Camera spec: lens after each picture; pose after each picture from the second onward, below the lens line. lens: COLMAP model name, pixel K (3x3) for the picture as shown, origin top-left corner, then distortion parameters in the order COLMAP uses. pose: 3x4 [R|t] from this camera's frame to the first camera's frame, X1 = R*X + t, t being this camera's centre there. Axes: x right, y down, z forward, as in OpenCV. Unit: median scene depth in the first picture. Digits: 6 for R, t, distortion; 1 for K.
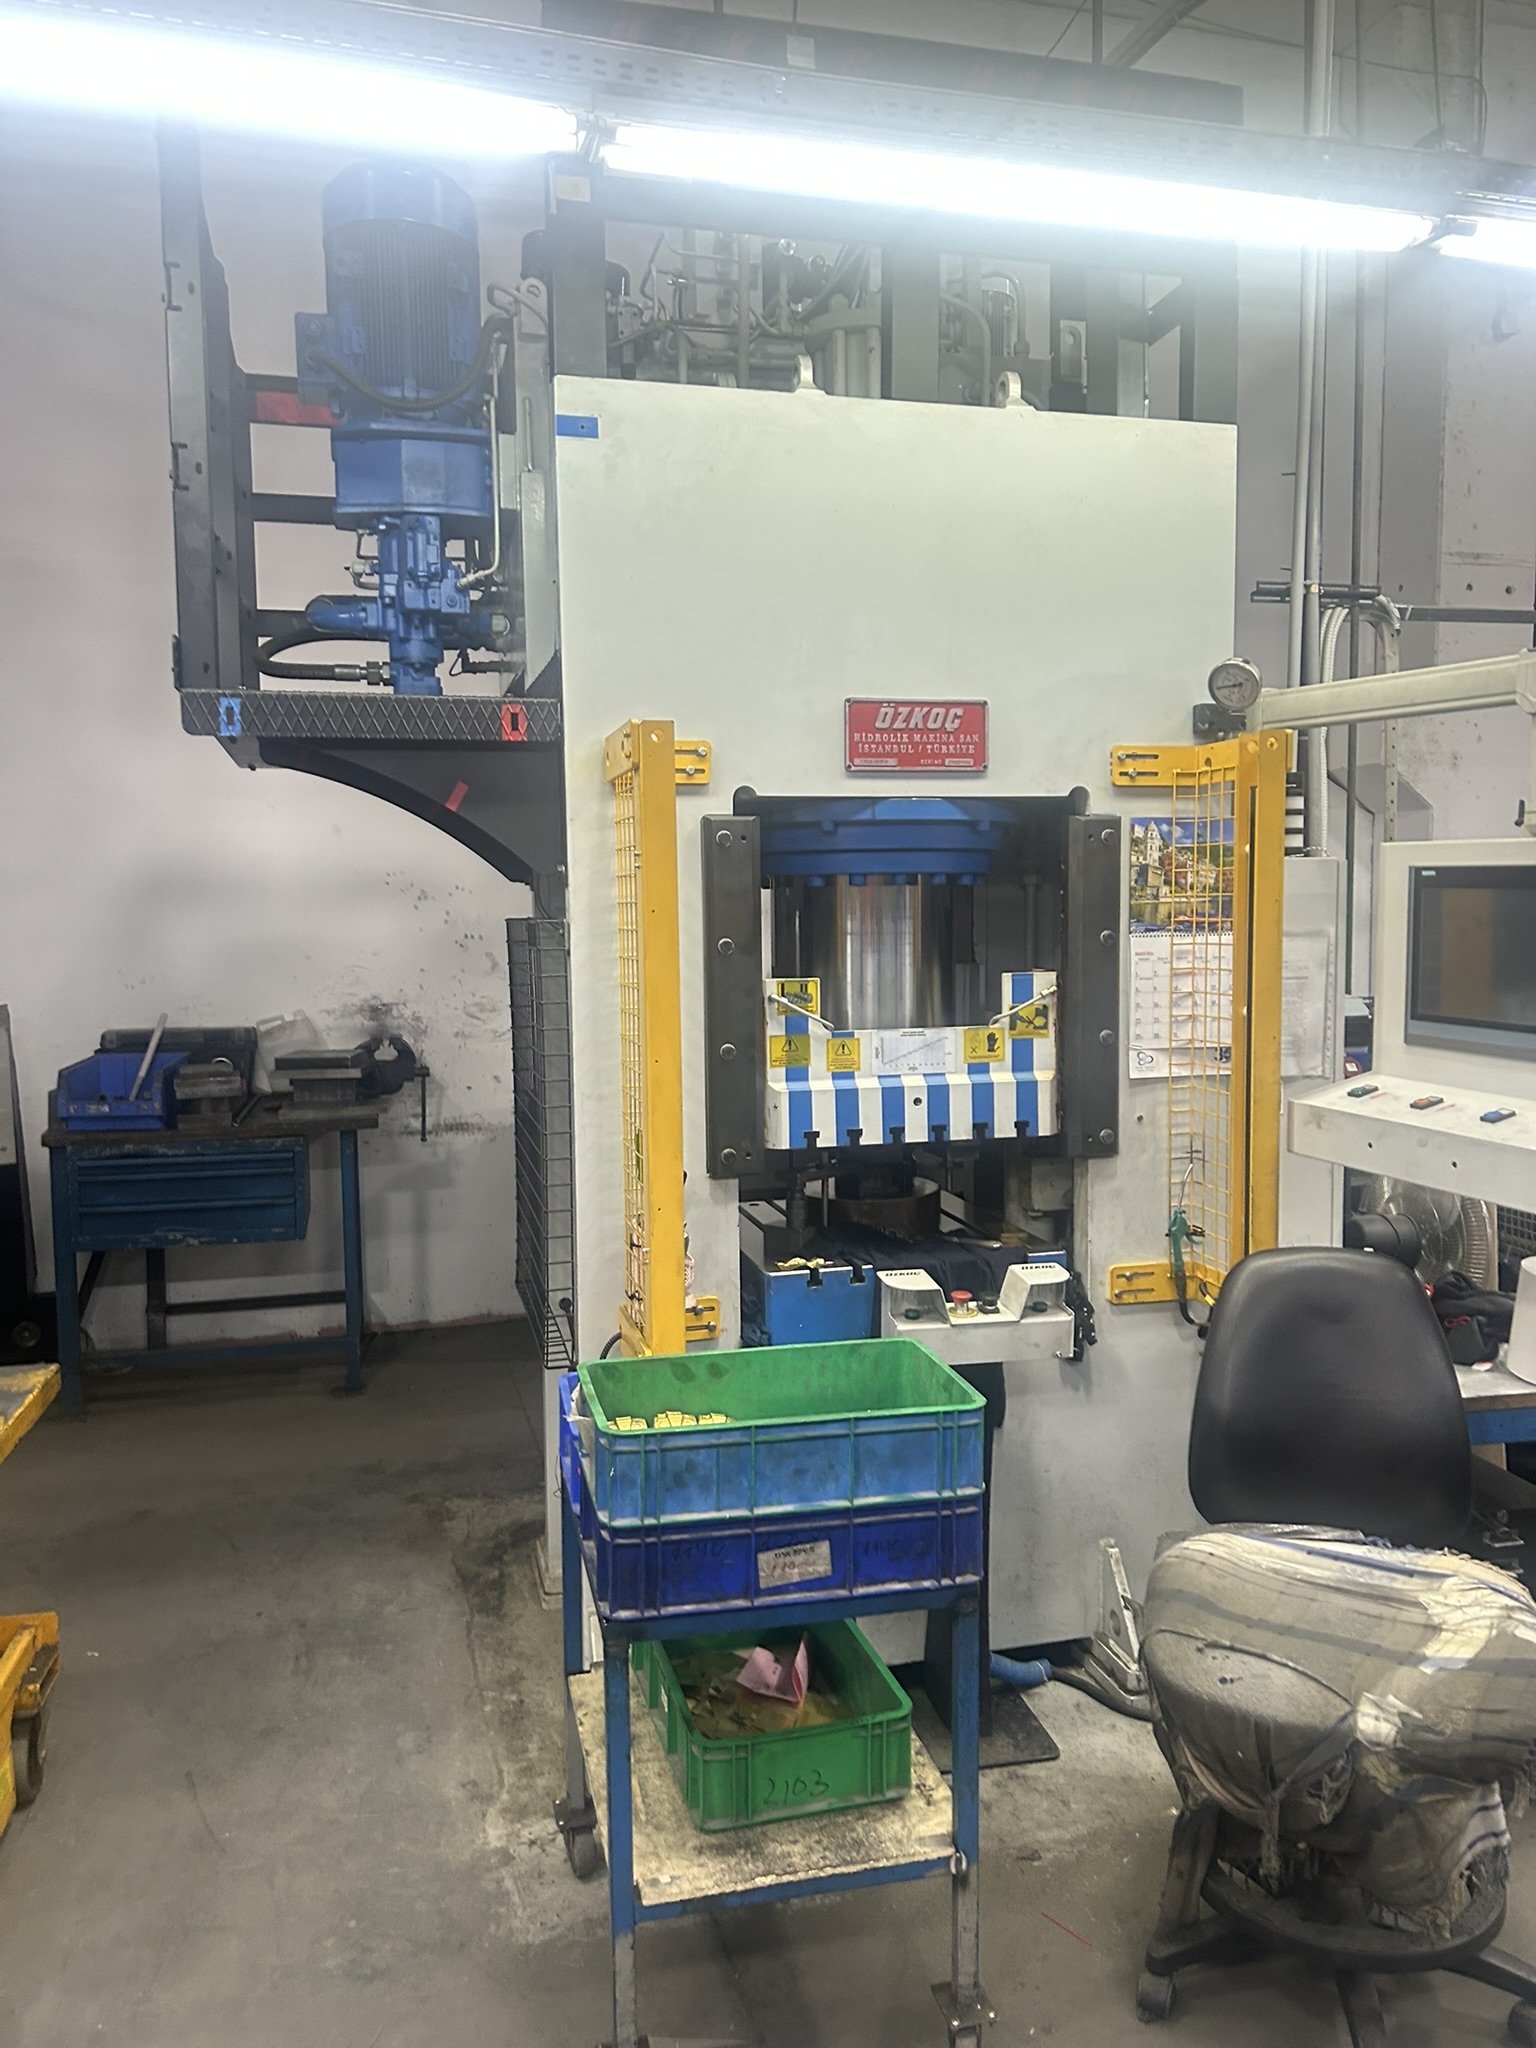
lens RADIAL K [[1542.7, 0, 774.5], [0, 1542.7, 1029.9], [0, 0, 1]] dist [0.022461, -0.007632]
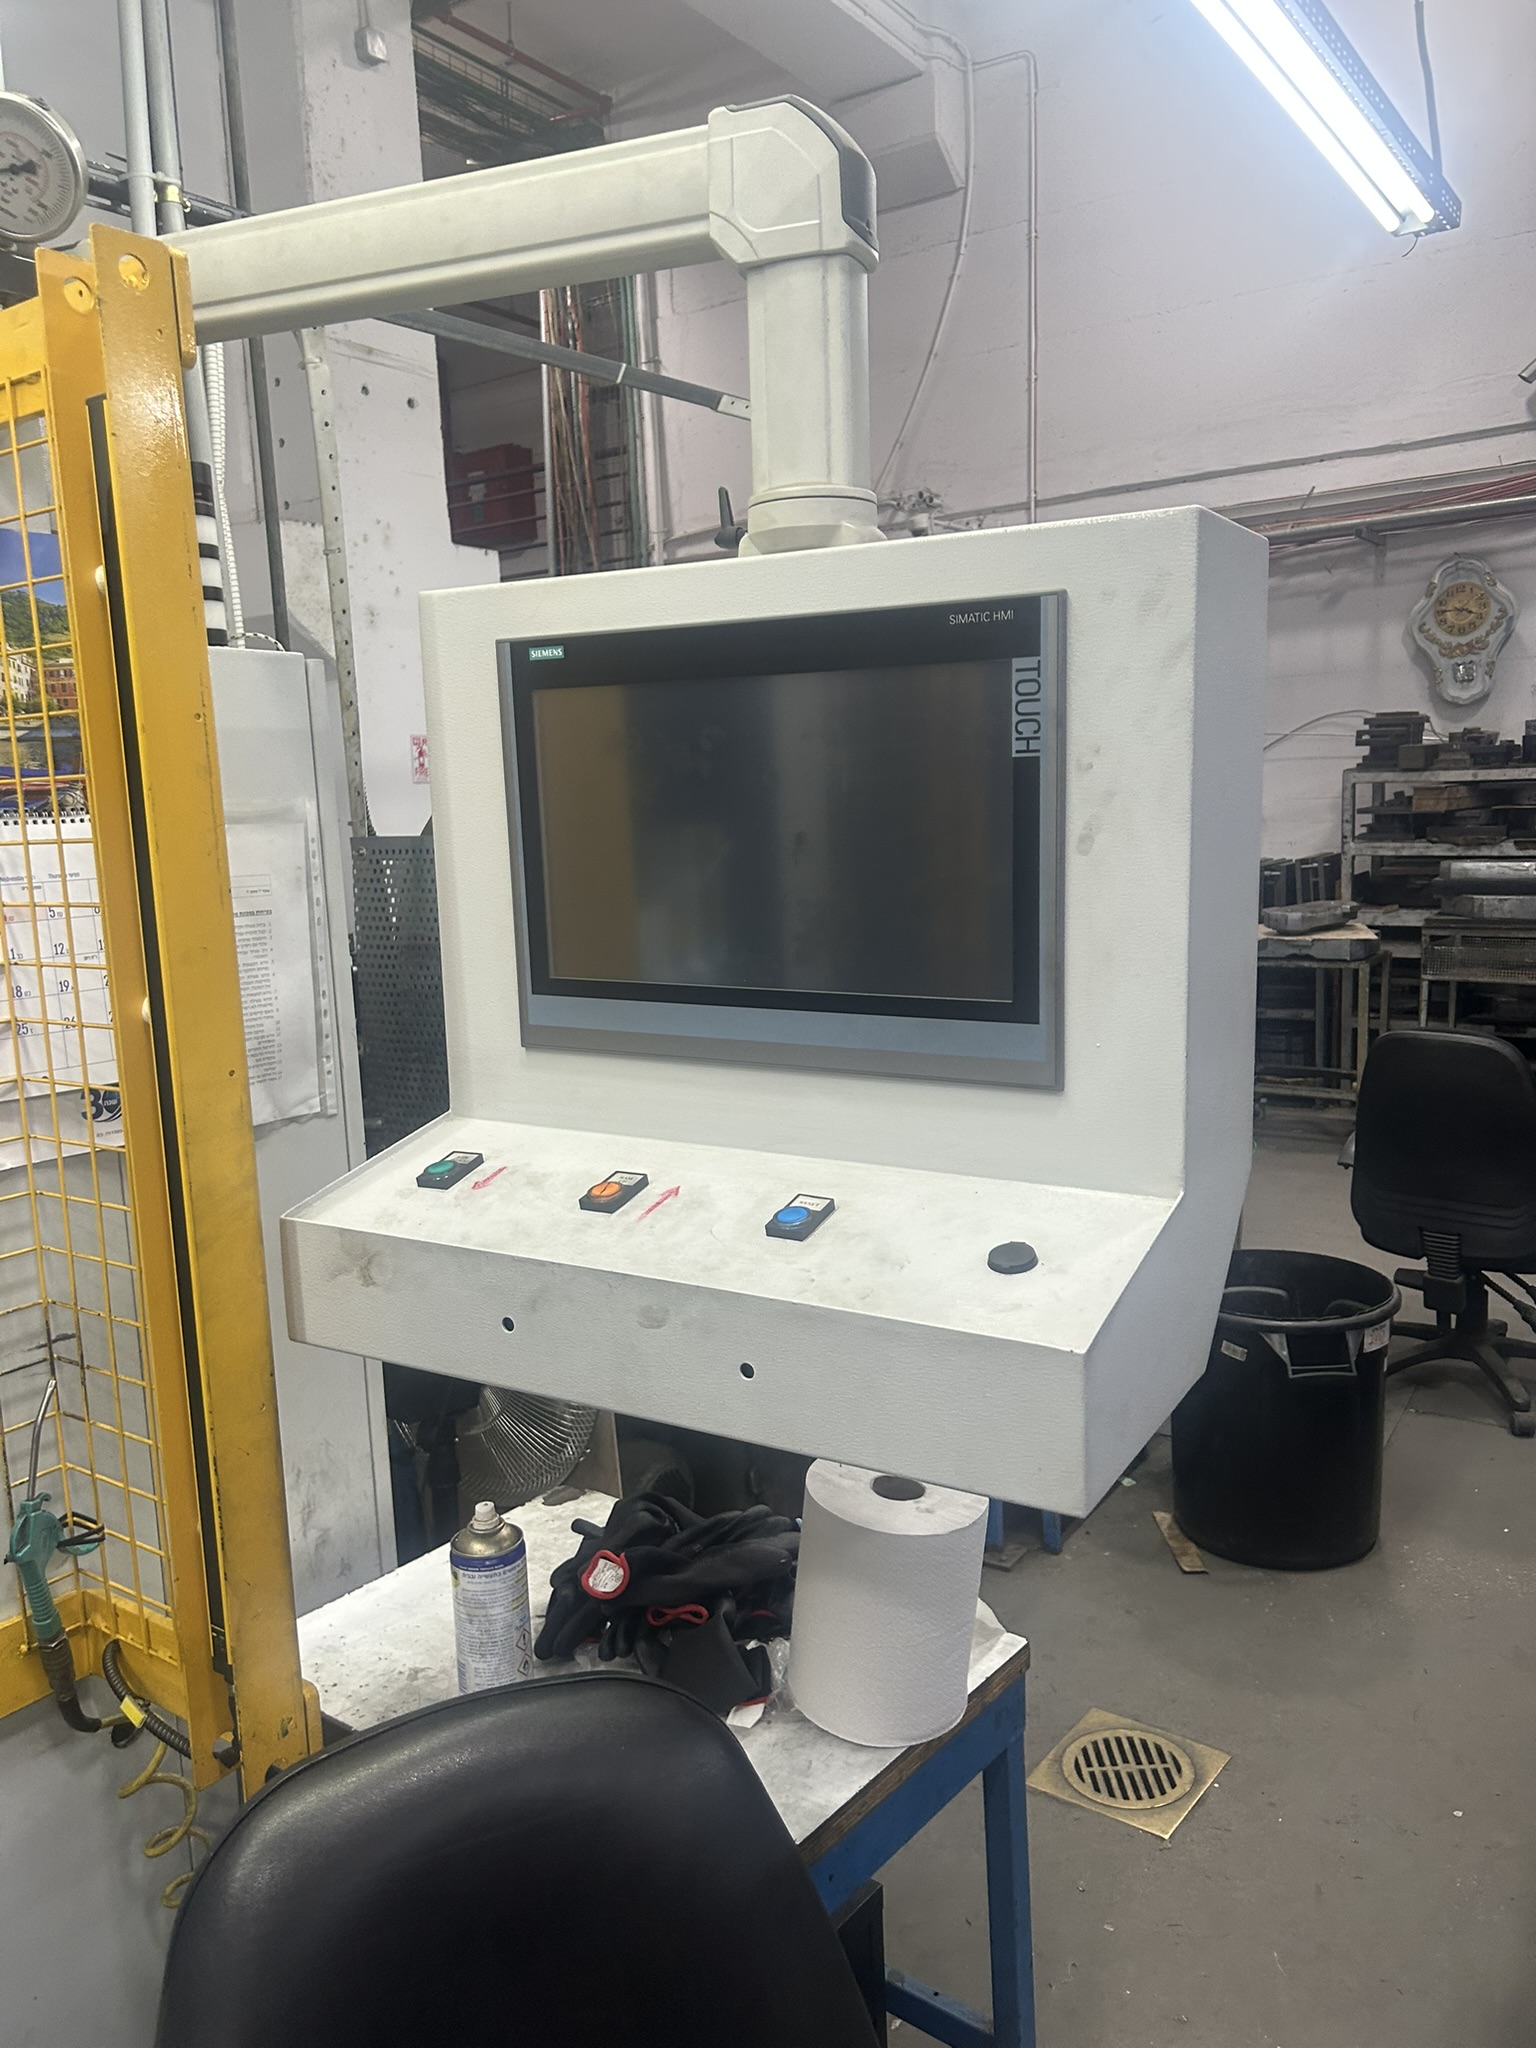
lens RADIAL K [[1542.7, 0, 784.9], [0, 1542.7, 1026.7], [0, 0, 1]] dist [0.022461, -0.007632]
pose [[0.764345, -0.113227, 0.634788, 0.168267], [0.084018, 0.993558, 0.076055, -0.022351], [-0.639310, -0.004798, 0.768934, 0.559692]]
